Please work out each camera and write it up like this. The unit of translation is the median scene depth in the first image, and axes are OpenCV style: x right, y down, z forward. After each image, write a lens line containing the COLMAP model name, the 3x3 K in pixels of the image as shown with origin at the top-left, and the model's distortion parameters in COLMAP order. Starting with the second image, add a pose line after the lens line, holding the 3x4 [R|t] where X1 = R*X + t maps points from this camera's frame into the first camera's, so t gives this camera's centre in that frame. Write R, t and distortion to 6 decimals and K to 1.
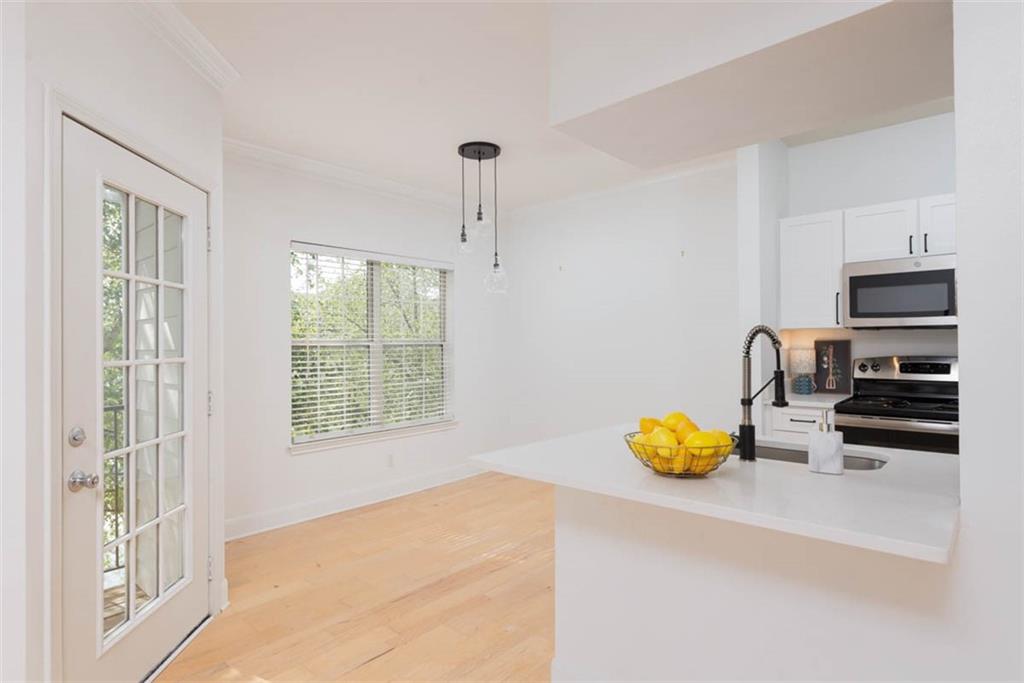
lens RADIAL K [[551.5, 0, 512.0], [0, 551.5, 341.5], [0, 0, 1]] dist [0.029232, -0.000305]
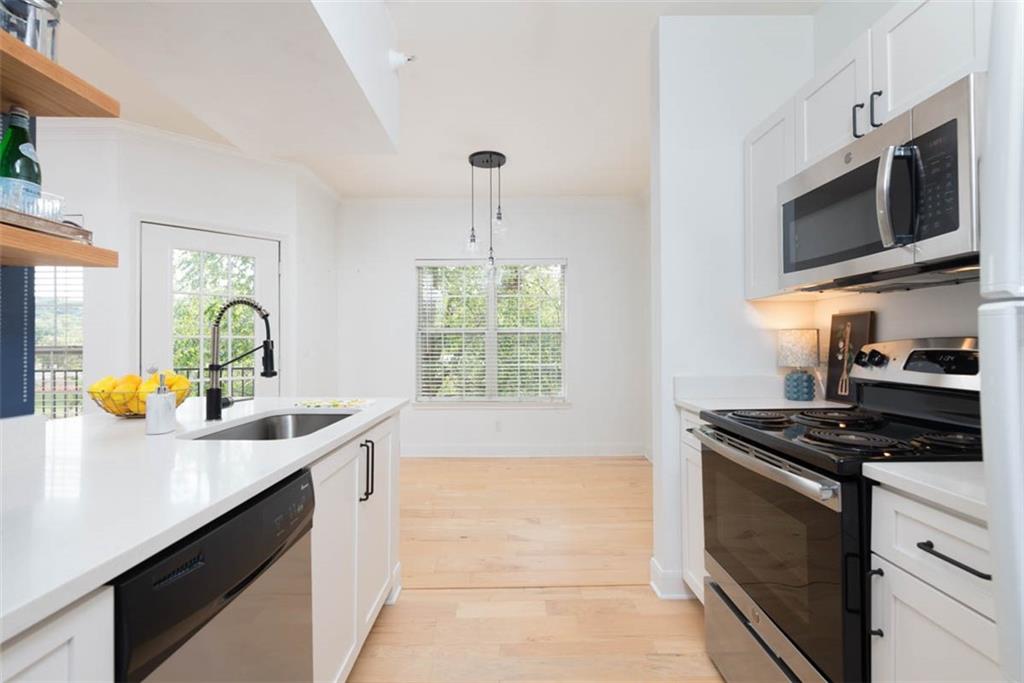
lens RADIAL K [[471.9, 0, 498.0], [0, 471.9, 338.6], [0, 0, 1]] dist [0.001121, -0.000039]
pose [[0.648875, 0.000660, -0.760895, 0.709727], [-0.001107, 0.999999, -0.000077, 0.024860], [0.760894, 0.000892, 0.648875, 0.391038]]
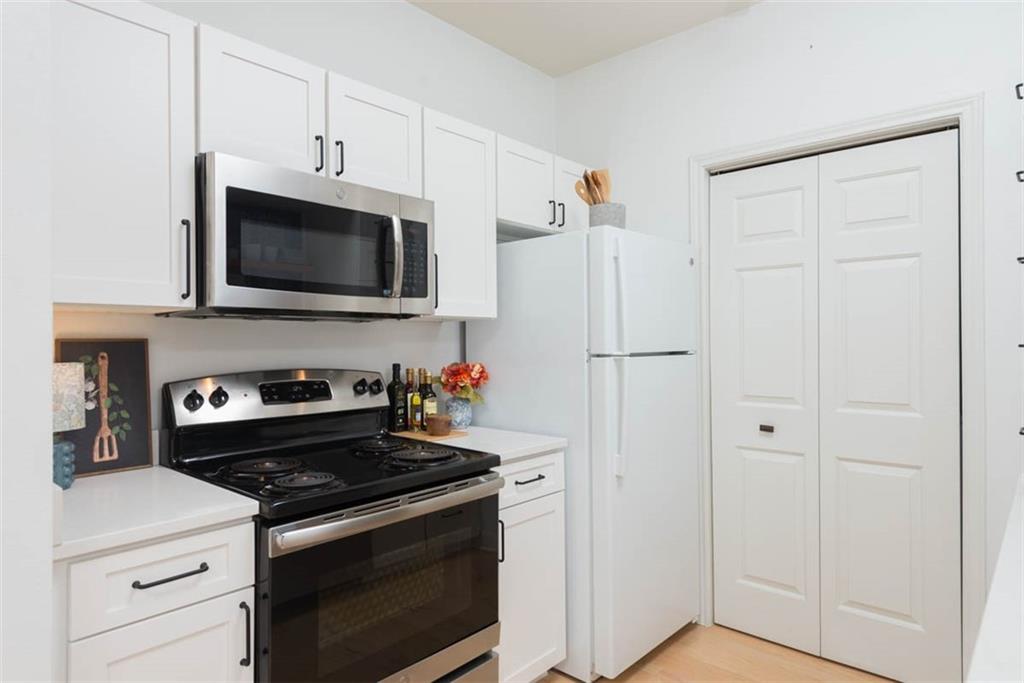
lens RADIAL K [[604.1, 0, 517.2], [0, 604.1, 339.3], [0, 0, 1]] dist [0.001348, -0.000347]
pose [[-0.008613, 0.011337, 0.999899, 0.135099], [0.003226, 0.999931, -0.011310, 0.003692], [-0.999958, 0.003129, -0.008649, 0.702884]]
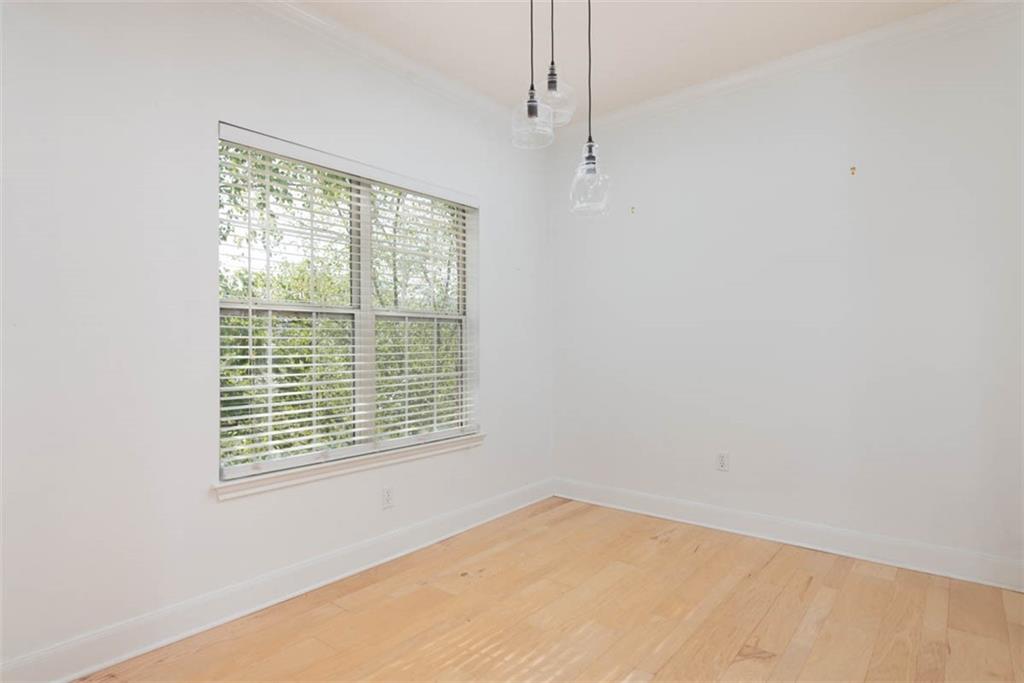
lens RADIAL K [[551.5, 0, 512.0], [0, 551.5, 341.5], [0, 0, 1]] dist [0.029232, -0.000305]
pose [[0.998732, -0.000415, 0.050332, -0.135748], [0.000465, 0.999999, -0.000979, 0.045468], [-0.050332, 0.001001, 0.998732, 0.450817]]
